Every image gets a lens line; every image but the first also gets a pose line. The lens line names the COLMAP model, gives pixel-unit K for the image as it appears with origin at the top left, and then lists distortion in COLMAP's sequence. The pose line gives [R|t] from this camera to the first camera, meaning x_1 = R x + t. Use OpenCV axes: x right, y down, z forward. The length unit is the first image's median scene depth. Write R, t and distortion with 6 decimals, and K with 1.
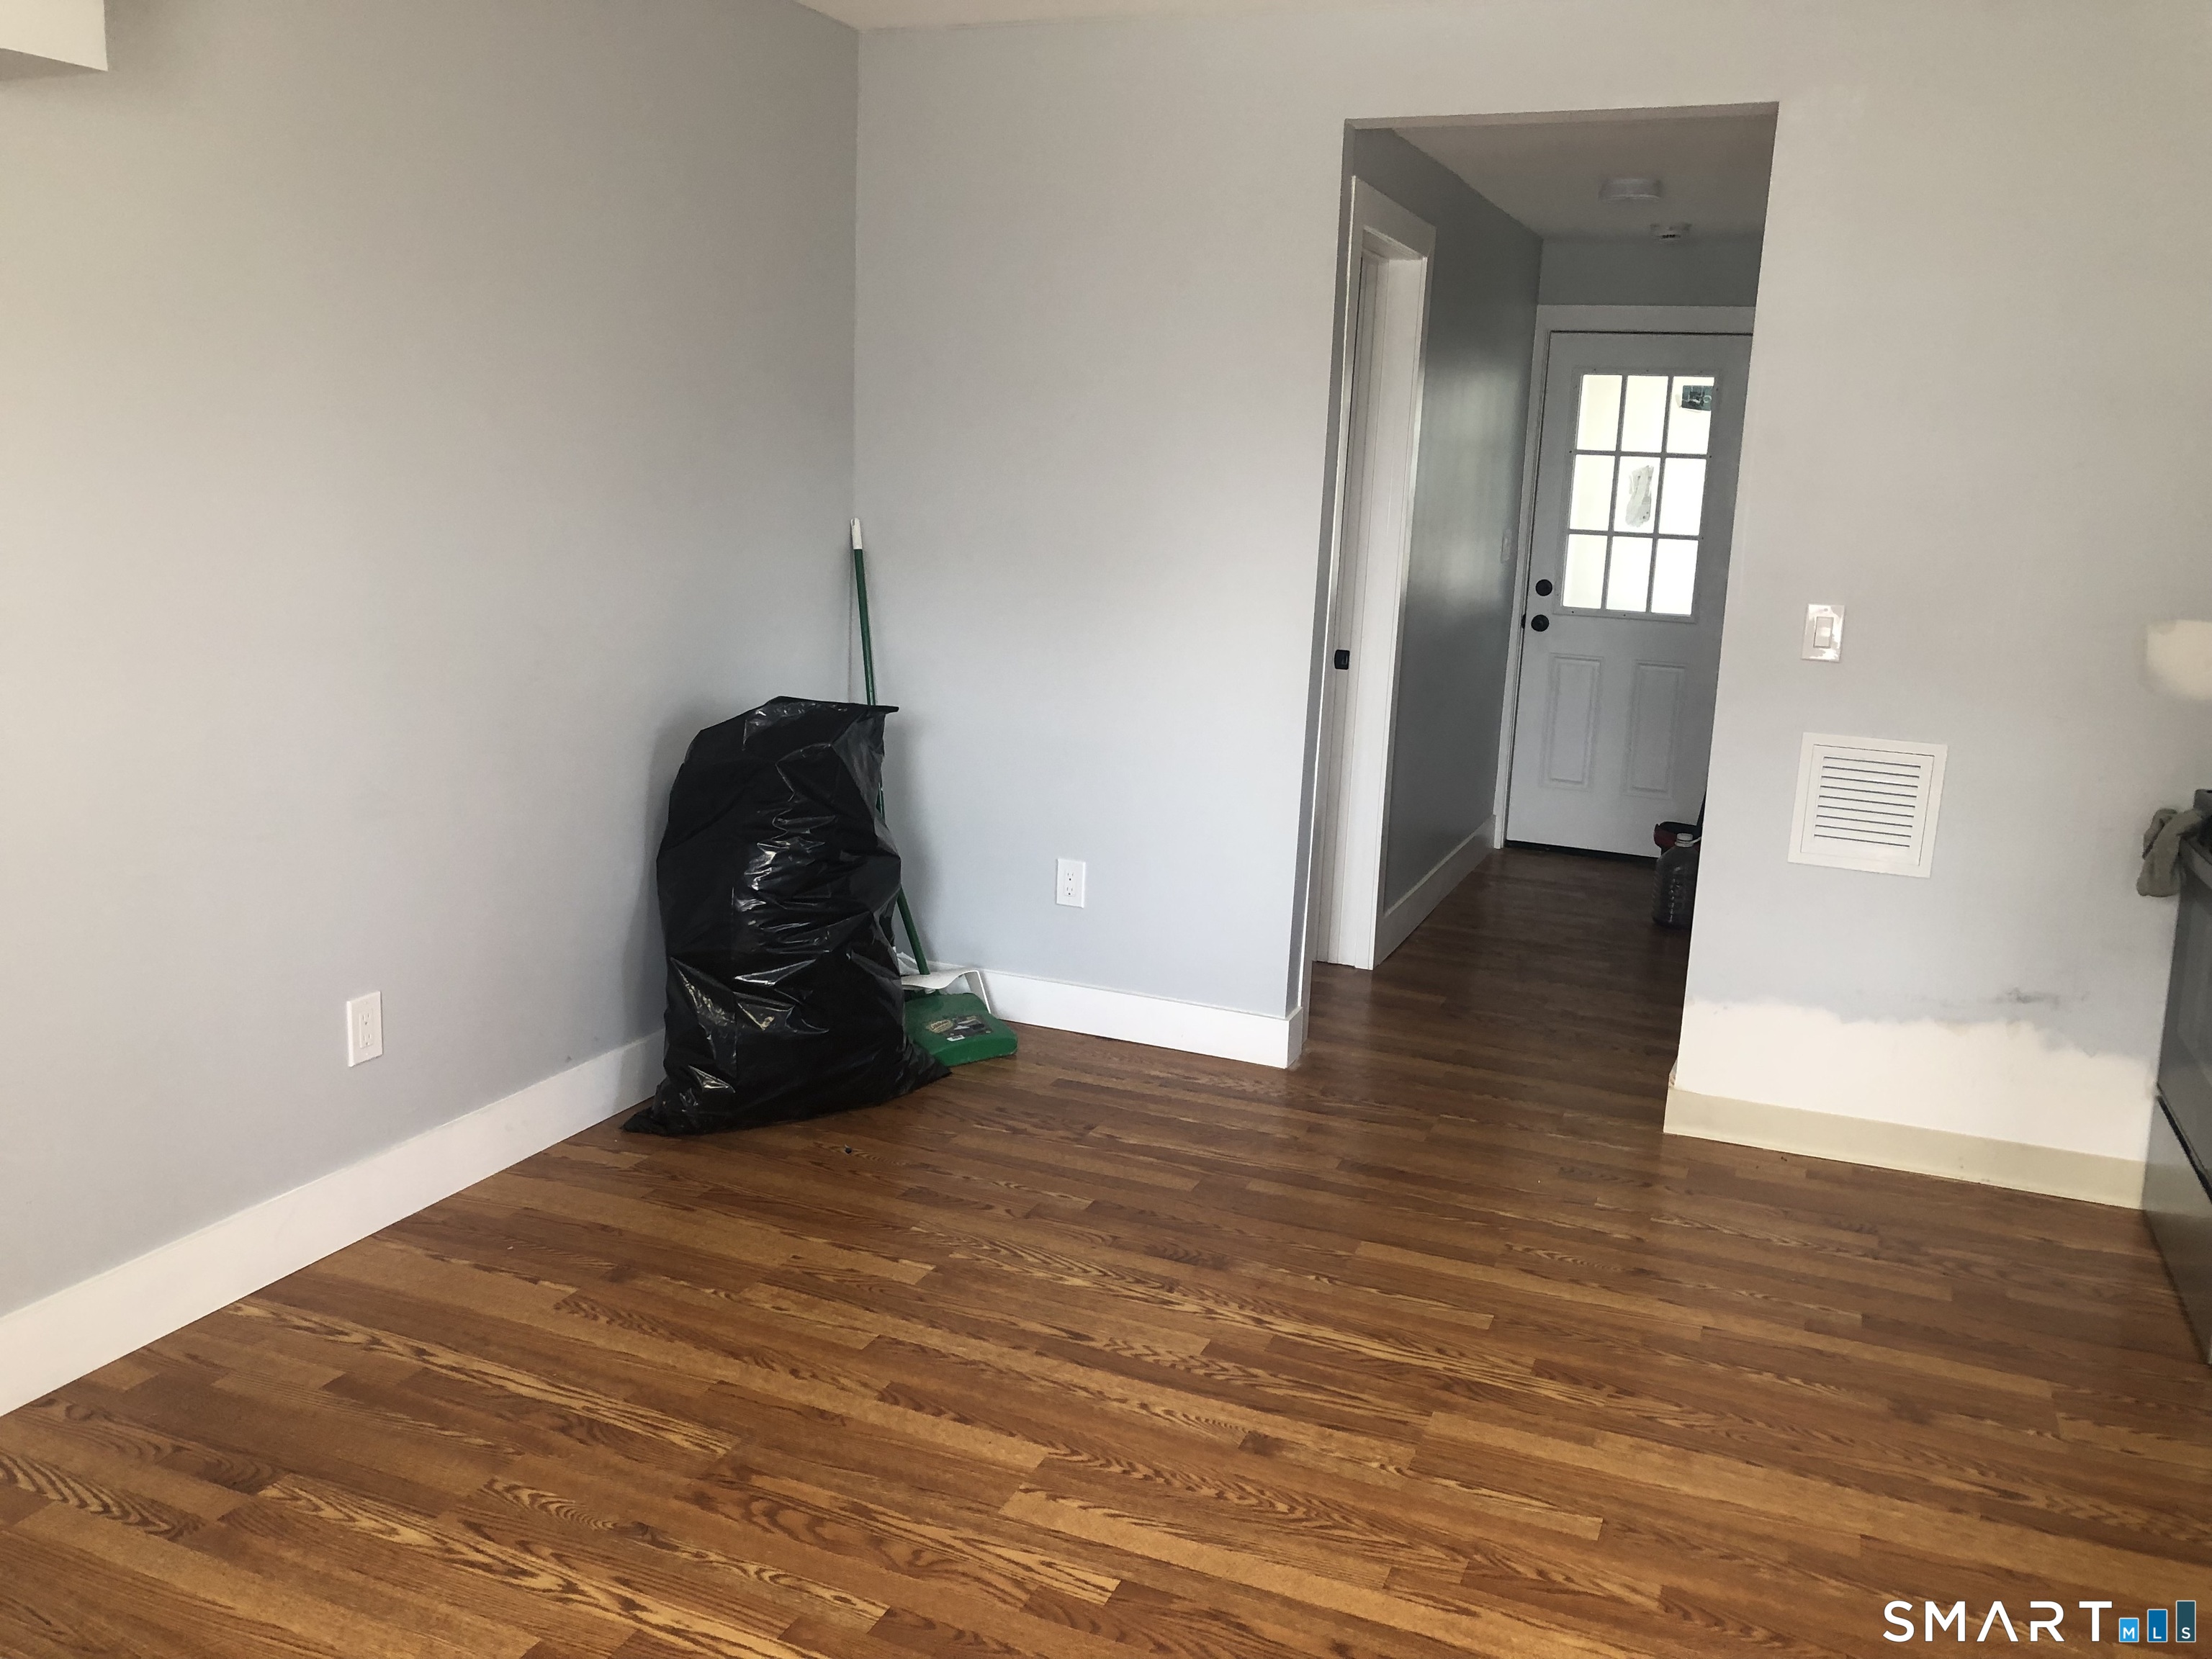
lens RADIAL K [[1840.5, 0, 1111.2], [0, 1840.5, 825.6], [0, 0, 1]] dist [0.075083, -0.043053]
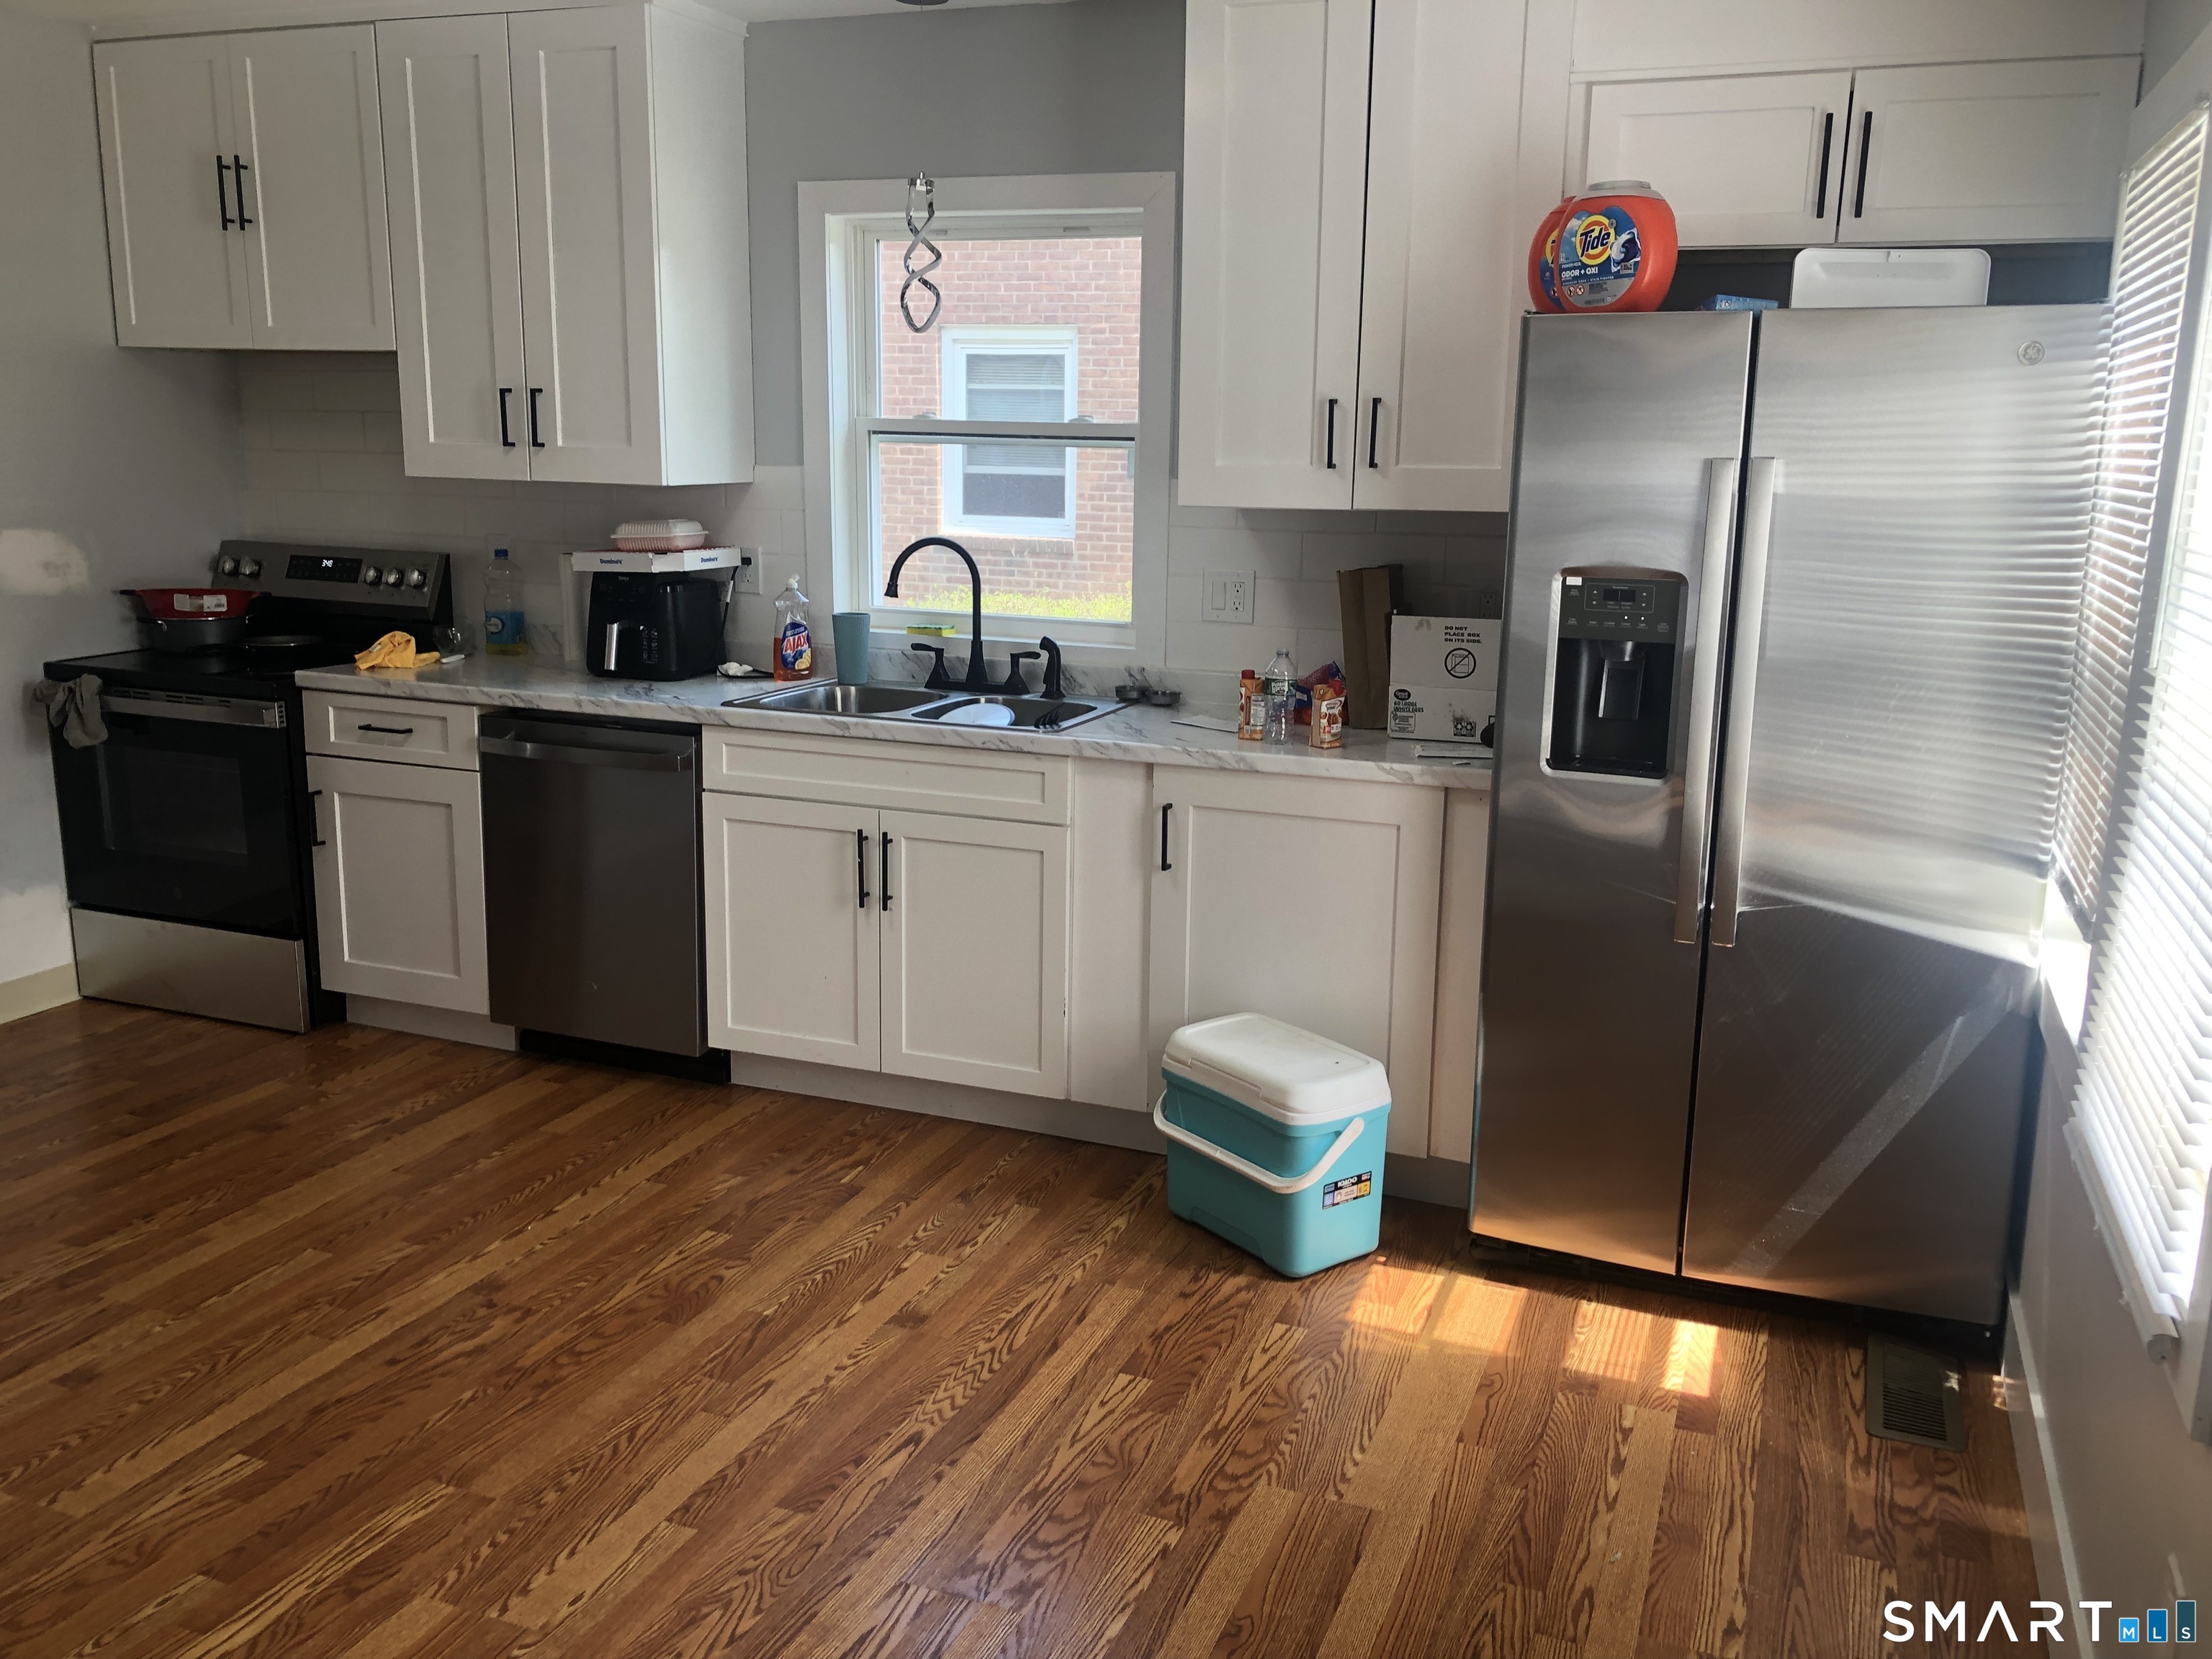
lens RADIAL K [[1840.5, 0, 1101.4], [0, 1840.5, 828.0], [0, 0, 1]] dist [0.075083, -0.043053]
pose [[-0.023239, -0.237040, 0.971222, -0.965677], [0.168427, 0.956670, 0.237519, -0.133892], [-0.985440, 0.169100, 0.017692, 0.372929]]
